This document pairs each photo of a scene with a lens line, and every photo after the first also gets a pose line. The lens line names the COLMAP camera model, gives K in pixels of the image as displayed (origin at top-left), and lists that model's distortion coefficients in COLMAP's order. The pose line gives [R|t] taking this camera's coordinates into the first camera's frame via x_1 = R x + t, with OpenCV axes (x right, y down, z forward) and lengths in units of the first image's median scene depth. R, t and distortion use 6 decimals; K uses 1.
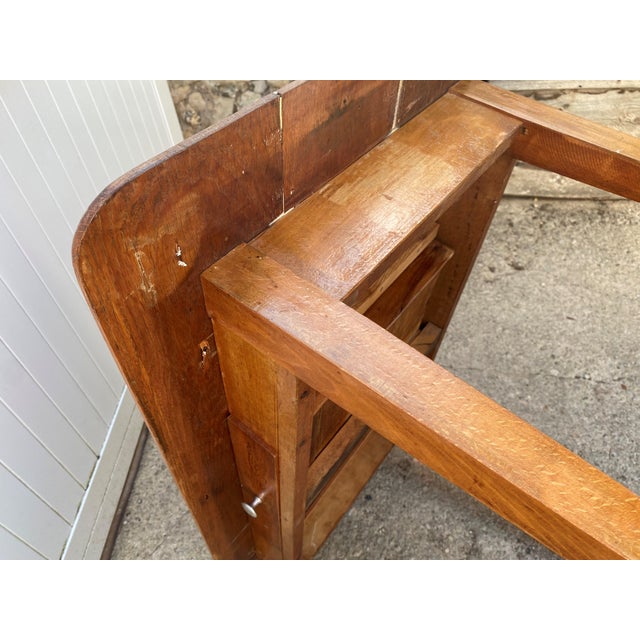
lens RADIAL K [[494.2, 0, 312.1], [0, 494.2, 319.4], [0, 0, 1]] dist [-0.003817, -0.000556]
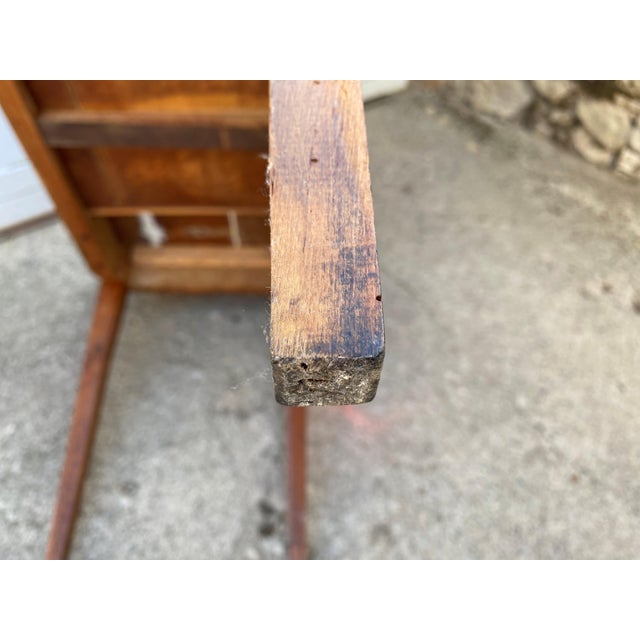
lens RADIAL K [[494.2, 0, 312.1], [0, 494.2, 319.4], [0, 0, 1]] dist [-0.003817, -0.000556]
pose [[0.624855, 0.654015, -0.426405, 0.645612], [-0.612676, 0.749278, 0.251416, 0.025561], [0.483926, 0.104150, 0.868889, 0.228872]]
